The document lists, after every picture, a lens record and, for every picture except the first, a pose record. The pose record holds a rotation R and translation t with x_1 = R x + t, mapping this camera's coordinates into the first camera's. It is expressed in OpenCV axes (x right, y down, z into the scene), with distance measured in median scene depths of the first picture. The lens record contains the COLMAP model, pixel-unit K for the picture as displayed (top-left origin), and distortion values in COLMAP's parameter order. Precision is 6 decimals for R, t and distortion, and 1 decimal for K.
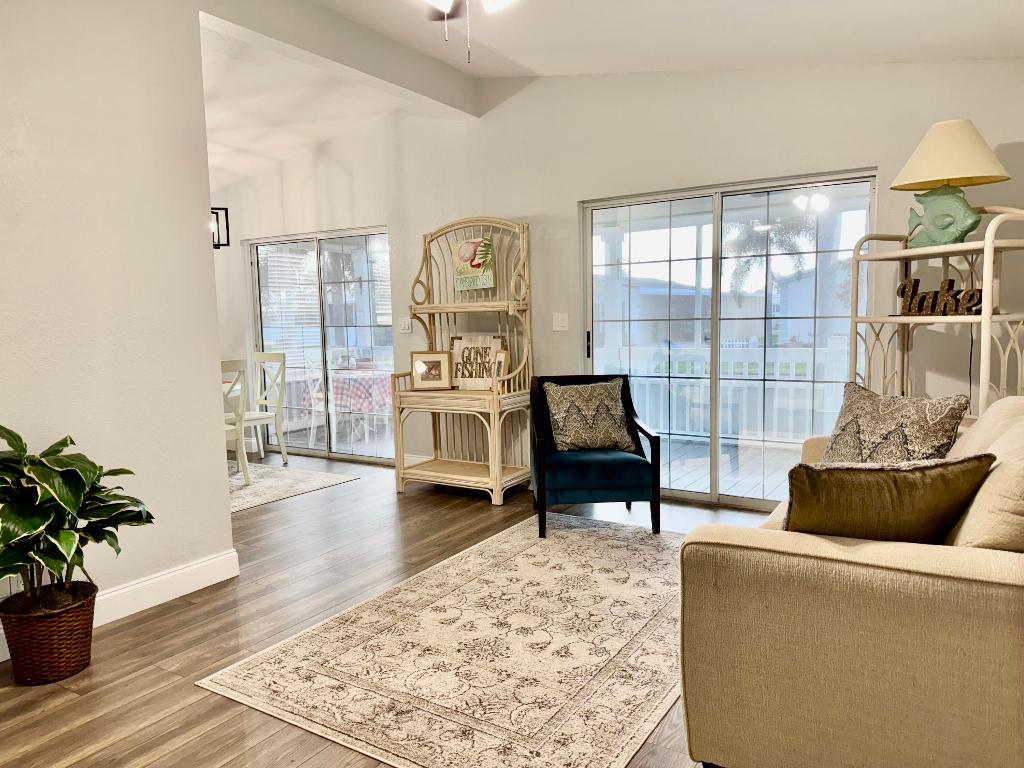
lens RADIAL K [[724.6, 0, 521.9], [0, 724.6, 391.6], [0, 0, 1]] dist [0.055627, -0.028619]
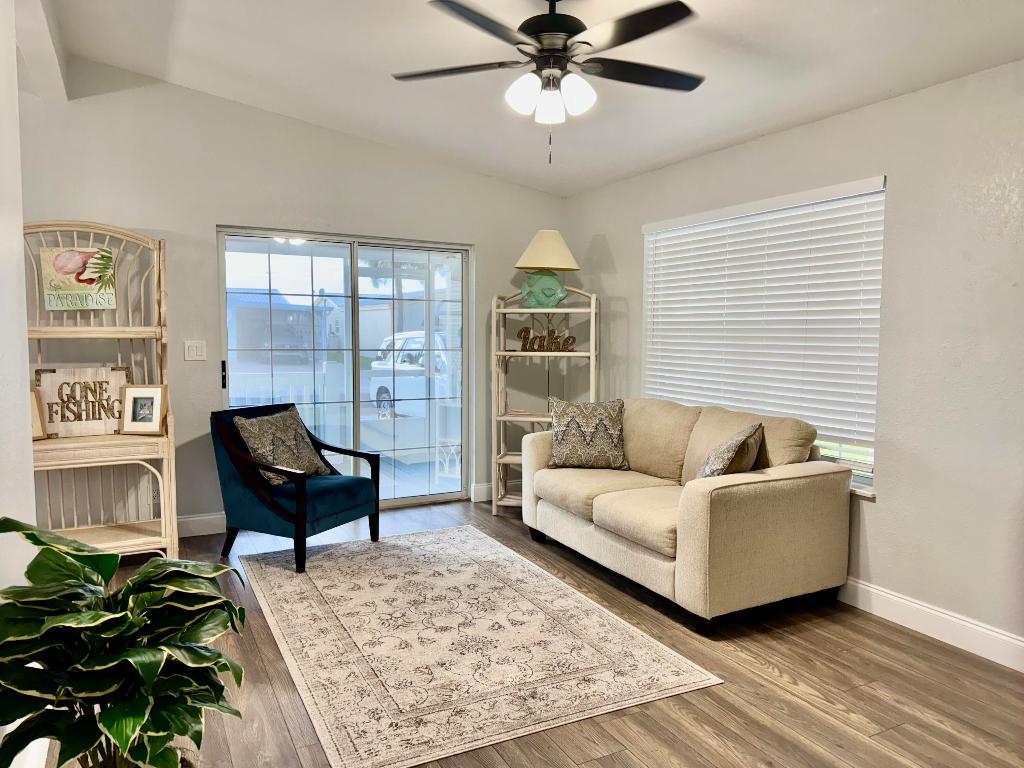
lens RADIAL K [[724.6, 0, 523.6], [0, 724.6, 377.7], [0, 0, 1]] dist [0.055627, -0.028619]
pose [[0.495500, -0.028587, 0.868138, -0.689550], [0.070386, 0.997493, -0.007326, -0.034063], [-0.865752, 0.064735, 0.496270, 0.237081]]
